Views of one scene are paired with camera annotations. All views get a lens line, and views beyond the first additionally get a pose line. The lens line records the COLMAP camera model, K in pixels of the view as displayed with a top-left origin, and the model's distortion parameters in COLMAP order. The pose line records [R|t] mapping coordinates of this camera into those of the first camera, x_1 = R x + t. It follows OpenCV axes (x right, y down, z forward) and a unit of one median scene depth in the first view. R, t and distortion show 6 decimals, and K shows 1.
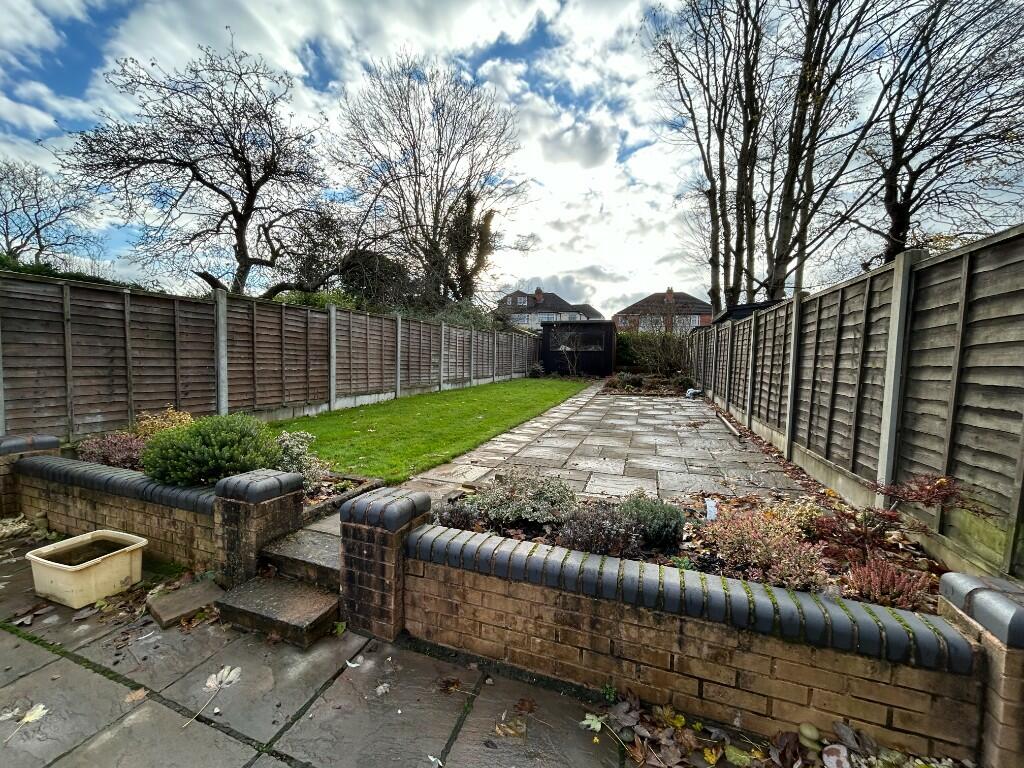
lens RADIAL K [[412.9, 0, 511.2], [0, 412.9, 381.1], [0, 0, 1]] dist [0.000062, 0.000123]
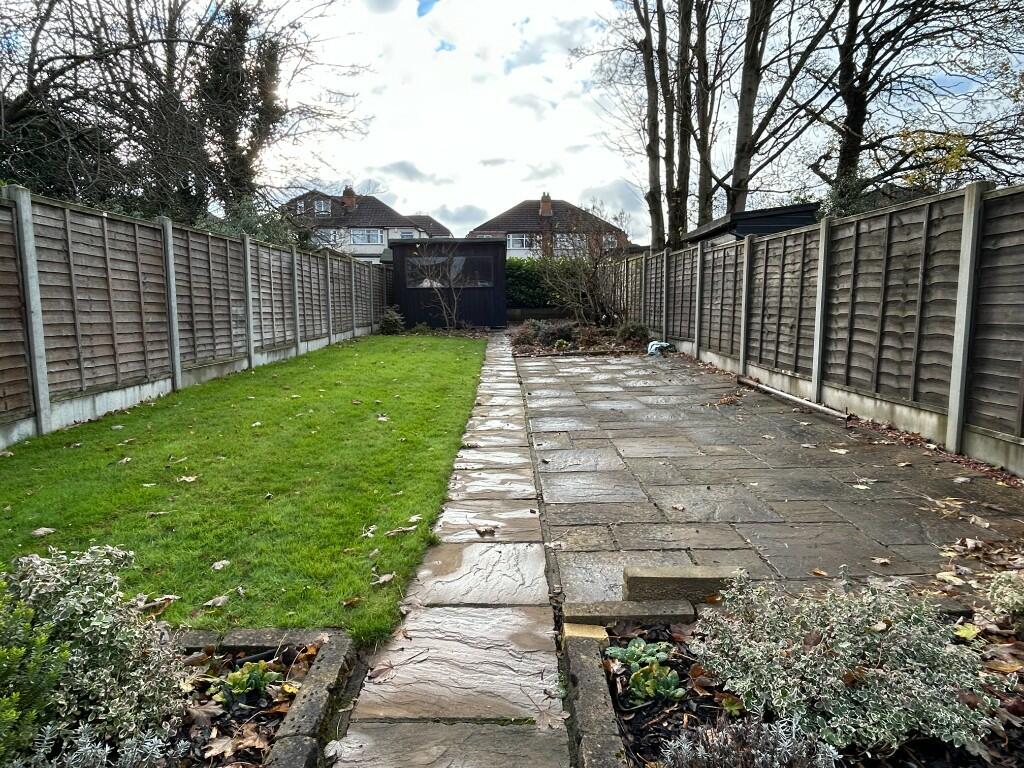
lens RADIAL K [[616.2, 0, 510.8], [0, 616.2, 380.6], [0, 0, 1]] dist [-0.006087, 0.000996]
pose [[0.944682, -0.068671, 0.320717, -0.121726], [0.044160, 0.995563, 0.083093, -0.012686], [-0.325000, -0.064334, 0.943523, 0.157924]]
